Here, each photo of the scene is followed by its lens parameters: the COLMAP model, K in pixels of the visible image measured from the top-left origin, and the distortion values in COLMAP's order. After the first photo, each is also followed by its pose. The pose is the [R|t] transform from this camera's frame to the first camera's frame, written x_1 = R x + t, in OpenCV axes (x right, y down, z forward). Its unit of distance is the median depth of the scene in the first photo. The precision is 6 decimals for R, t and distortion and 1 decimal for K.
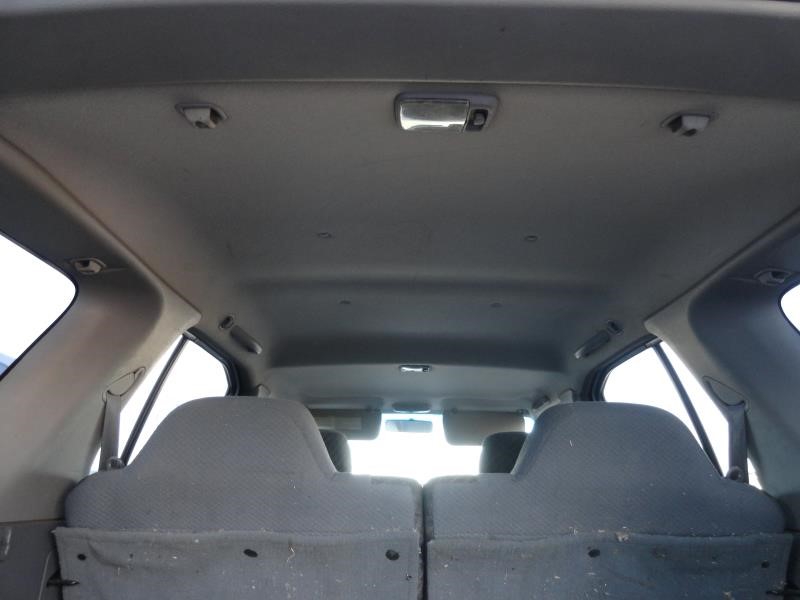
lens RADIAL K [[557.5, 0, 404.3], [0, 557.5, 300.3], [0, 0, 1]] dist [-0.002261, 0.000517]
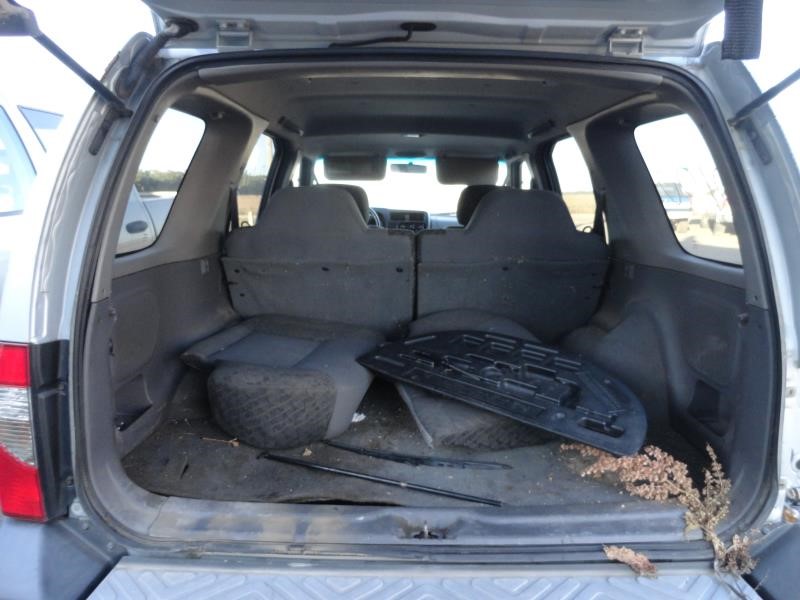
lens RADIAL K [[557.5, 0, 401.2], [0, 557.5, 299.9], [0, 0, 1]] dist [-0.002261, 0.000517]
pose [[0.999987, -0.000860, -0.005018, -0.005760], [0.003211, 0.871403, 0.490557, -0.382596], [0.003951, -0.490567, 0.871395, -0.701055]]
